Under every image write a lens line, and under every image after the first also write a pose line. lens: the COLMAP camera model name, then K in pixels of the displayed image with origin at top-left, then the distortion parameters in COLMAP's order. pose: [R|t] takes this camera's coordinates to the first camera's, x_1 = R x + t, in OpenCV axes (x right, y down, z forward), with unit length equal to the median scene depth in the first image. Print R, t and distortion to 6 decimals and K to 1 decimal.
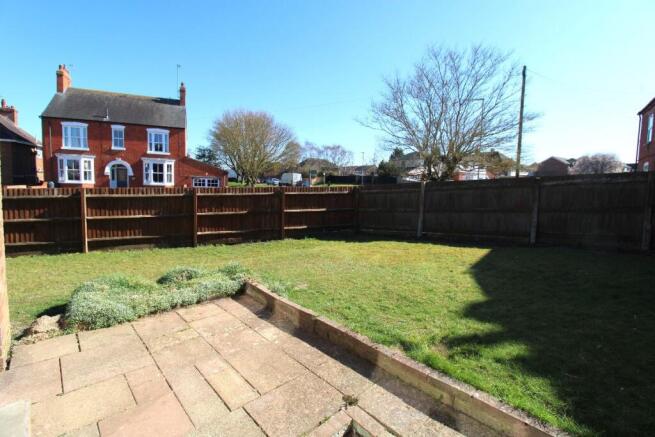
lens RADIAL K [[306.0, 0, 324.5], [0, 306.0, 217.2], [0, 0, 1]] dist [-0.024528, -0.000147]
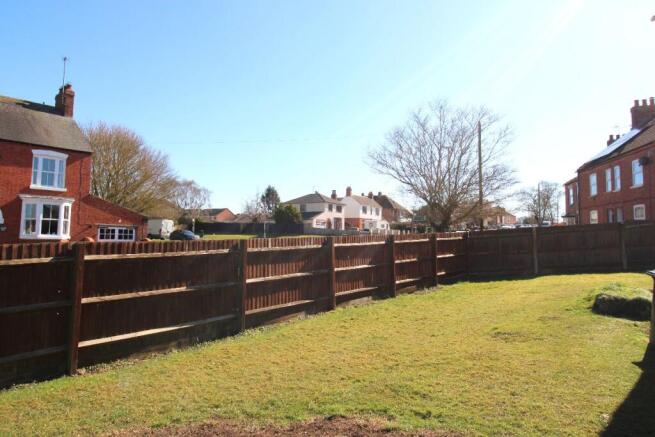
lens RADIAL K [[432.5, 0, 329.3], [0, 432.5, 215.2], [0, 0, 1]] dist [0.000069, 0.002006]
pose [[0.886755, 0.002227, 0.462235, -0.449662], [0.067433, 0.988667, -0.134127, 0.004226], [-0.457295, 0.150108, 0.876555, -0.047809]]
